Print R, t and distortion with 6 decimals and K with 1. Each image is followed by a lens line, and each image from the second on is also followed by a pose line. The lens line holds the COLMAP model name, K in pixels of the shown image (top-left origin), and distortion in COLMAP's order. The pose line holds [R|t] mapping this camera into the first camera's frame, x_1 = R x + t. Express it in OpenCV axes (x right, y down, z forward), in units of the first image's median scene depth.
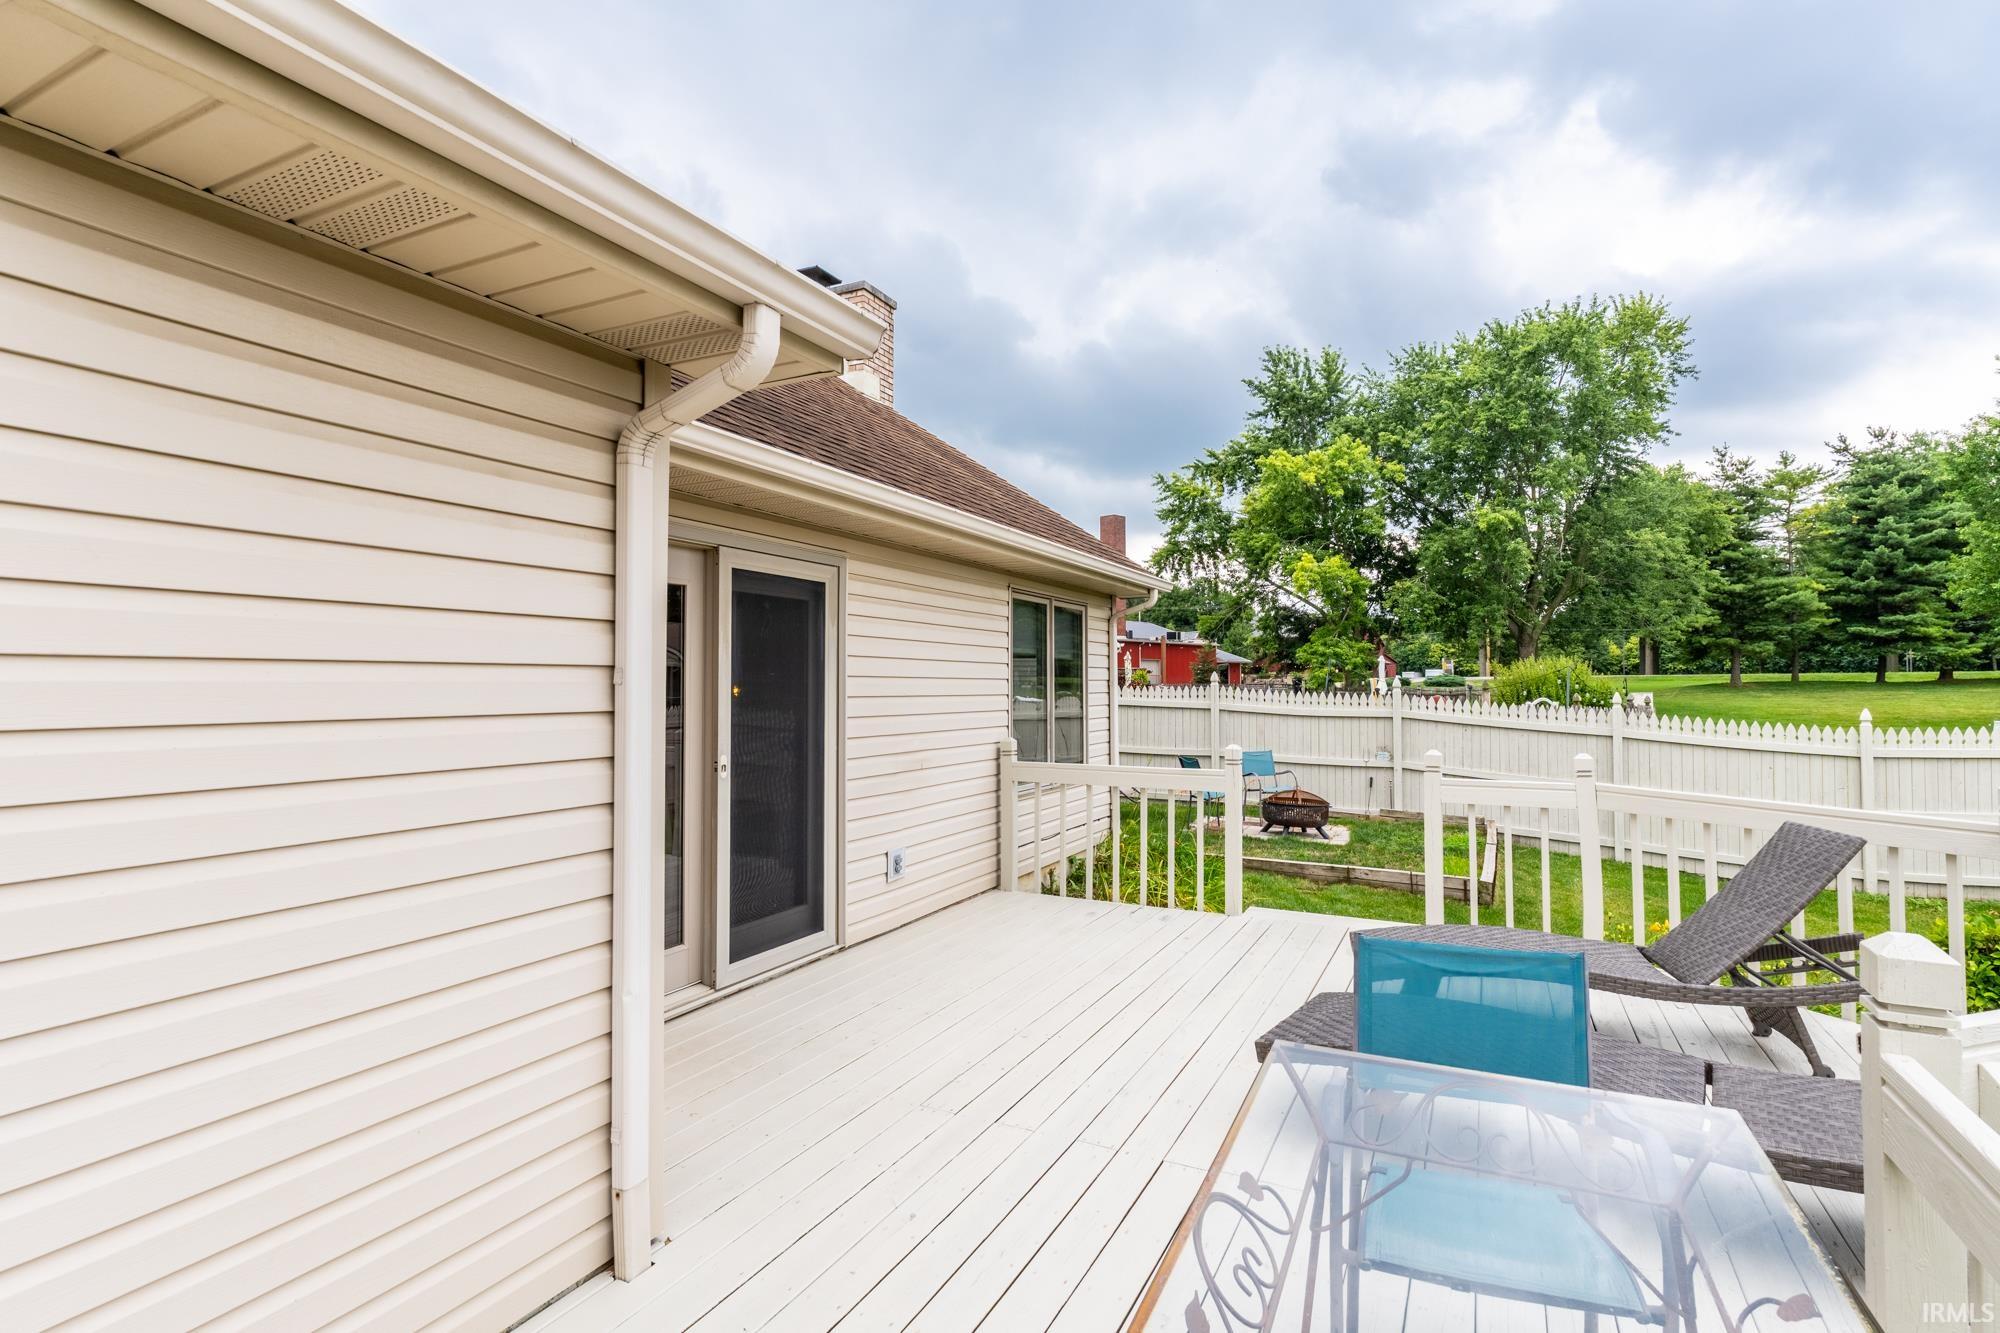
lens RADIAL K [[975.1, 0, 1015.2], [0, 975.1, 661.0], [0, 0, 1]] dist [0.006039, -0.001086]
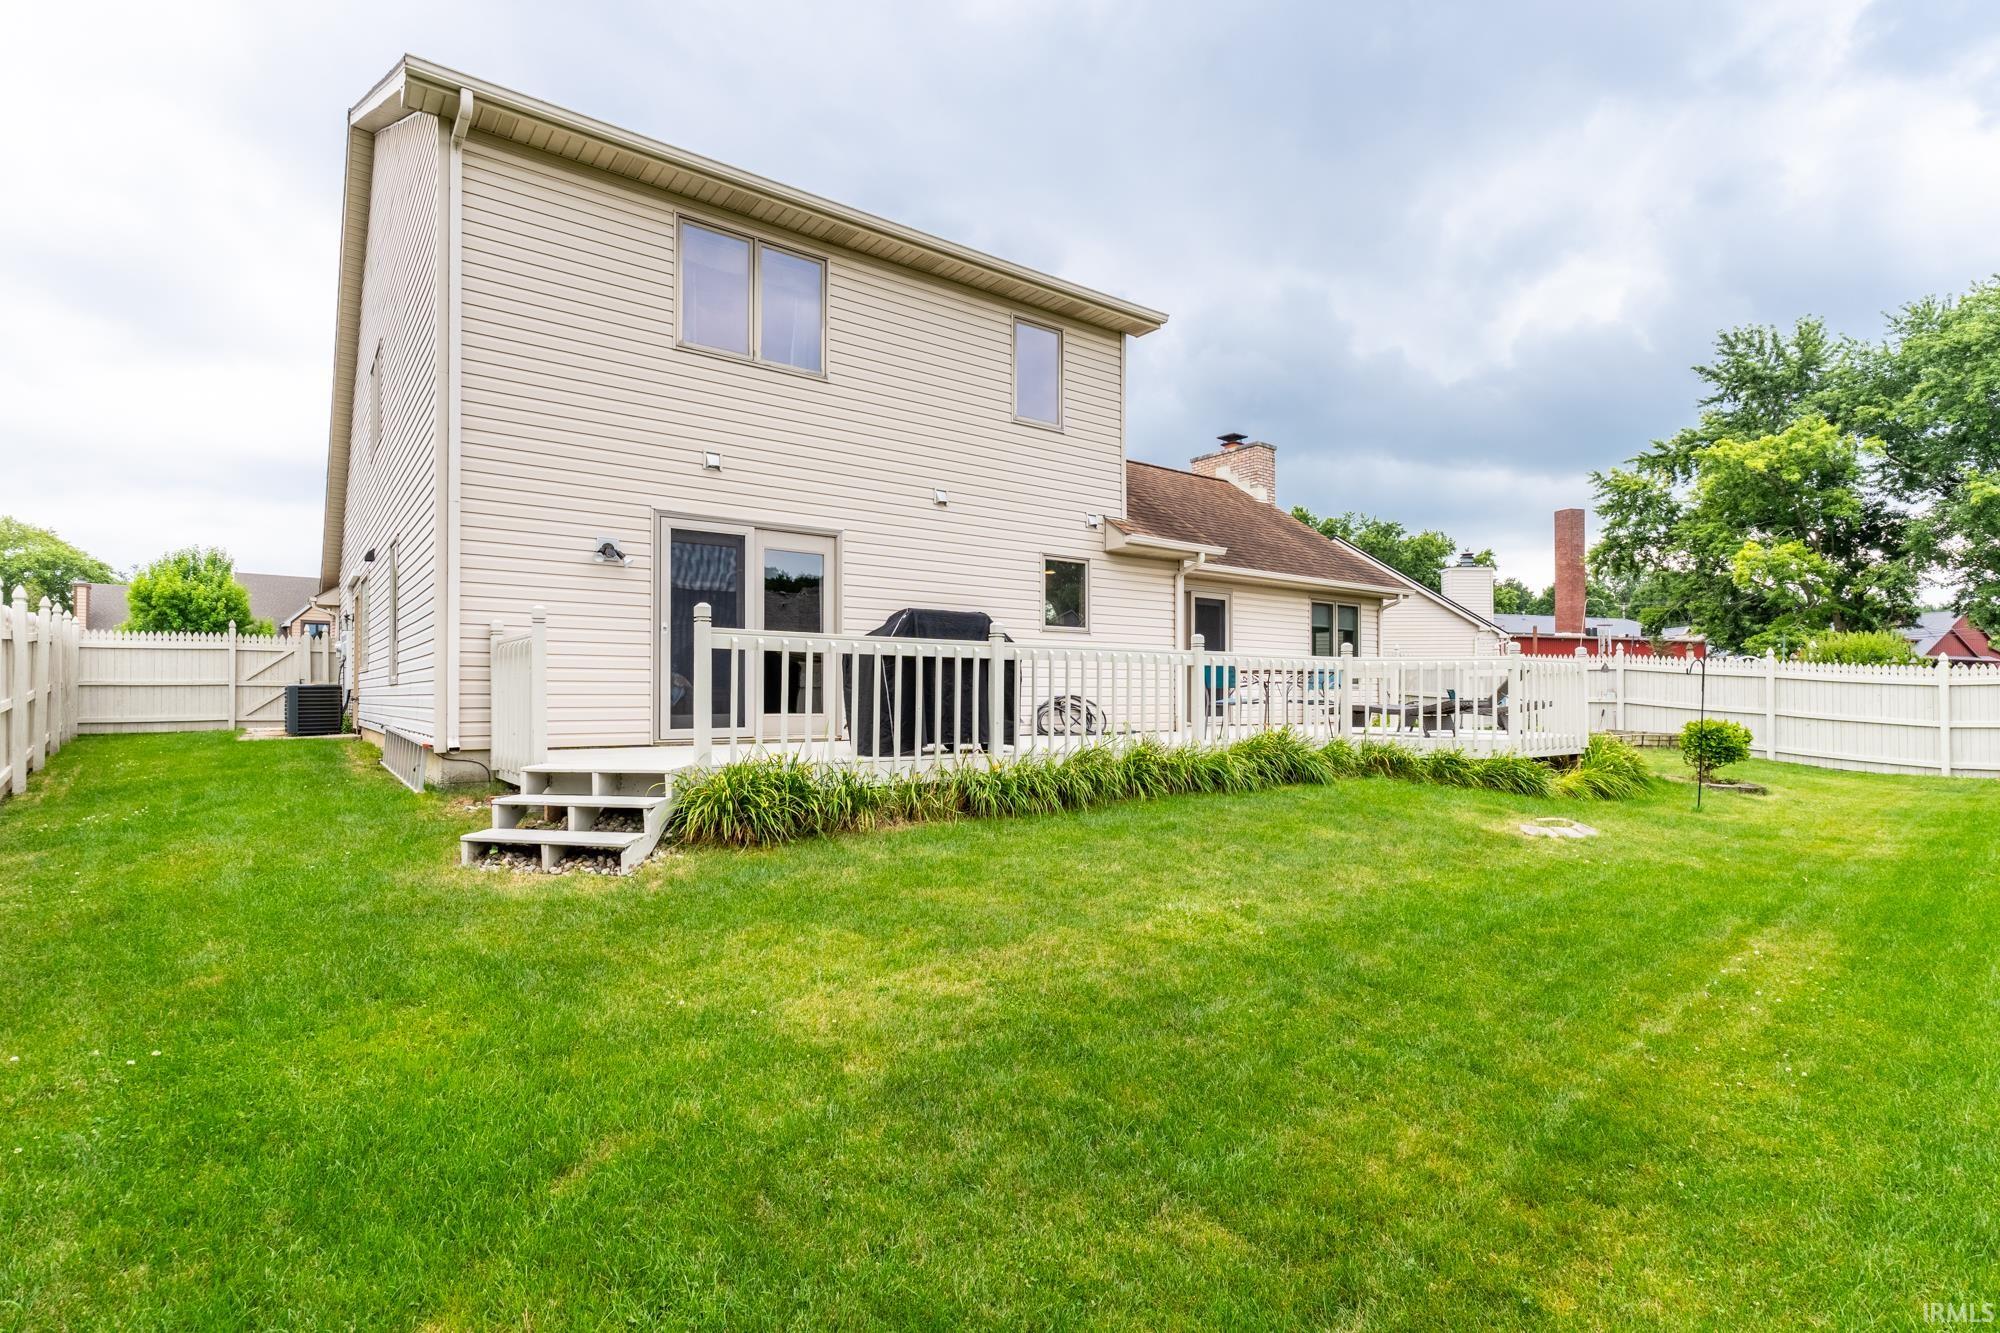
lens RADIAL K [[975.1, 0, 1015.6], [0, 975.1, 677.7], [0, 0, 1]] dist [0.006039, -0.001086]
pose [[0.897782, -0.006506, -0.440391, 0.053195], [0.009869, 0.999937, 0.005347, 0.013220], [0.440329, -0.009147, 0.897790, -0.192197]]
